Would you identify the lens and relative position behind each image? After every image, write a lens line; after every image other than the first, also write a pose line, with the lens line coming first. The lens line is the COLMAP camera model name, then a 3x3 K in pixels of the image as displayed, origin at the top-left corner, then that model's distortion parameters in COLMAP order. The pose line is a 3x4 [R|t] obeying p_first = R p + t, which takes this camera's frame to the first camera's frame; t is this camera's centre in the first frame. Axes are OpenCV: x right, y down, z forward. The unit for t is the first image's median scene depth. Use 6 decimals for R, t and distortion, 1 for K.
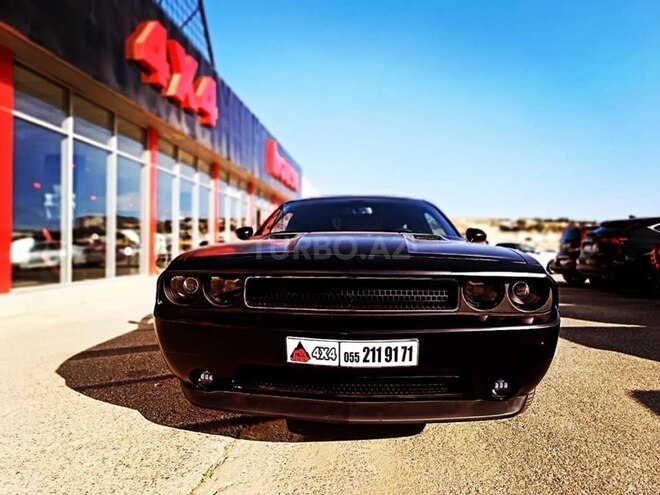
lens RADIAL K [[451.1, 0, 330.0], [0, 451.1, 247.5], [0, 0, 1]] dist [0.026307, -0.029810]
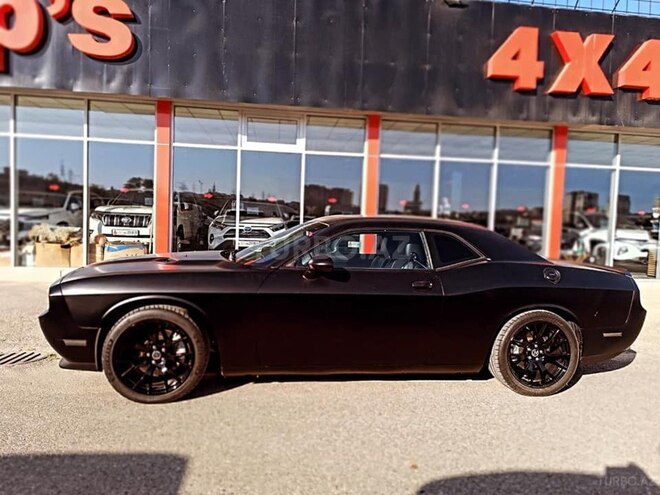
lens RADIAL K [[451.1, 0, 330.0], [0, 451.1, 247.5], [0, 0, 1]] dist [0.026307, -0.029810]
pose [[0.233886, 0.047332, -0.971111, 1.508645], [-0.025253, 0.998773, 0.042598, -0.120672], [0.971936, 0.014561, 0.234794, 1.039901]]
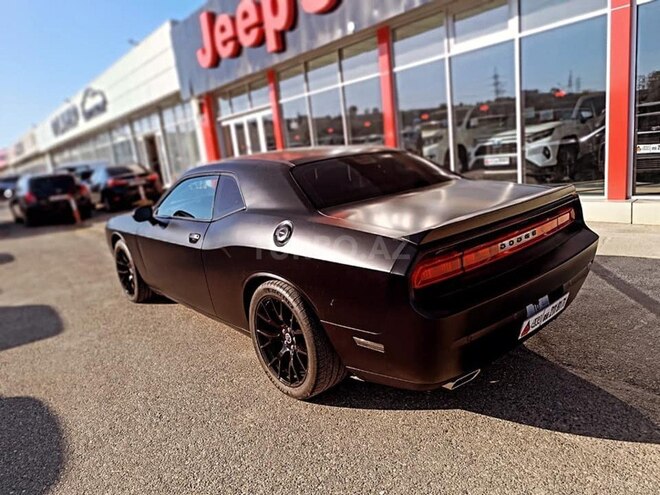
lens RADIAL K [[451.1, 0, 330.0], [0, 451.1, 247.5], [0, 0, 1]] dist [0.026307, -0.029810]
pose [[-0.694309, 0.214859, -0.686856, 0.951533], [0.107271, 0.974629, 0.196444, -0.135371], [0.711637, 0.062713, -0.699742, 2.586989]]
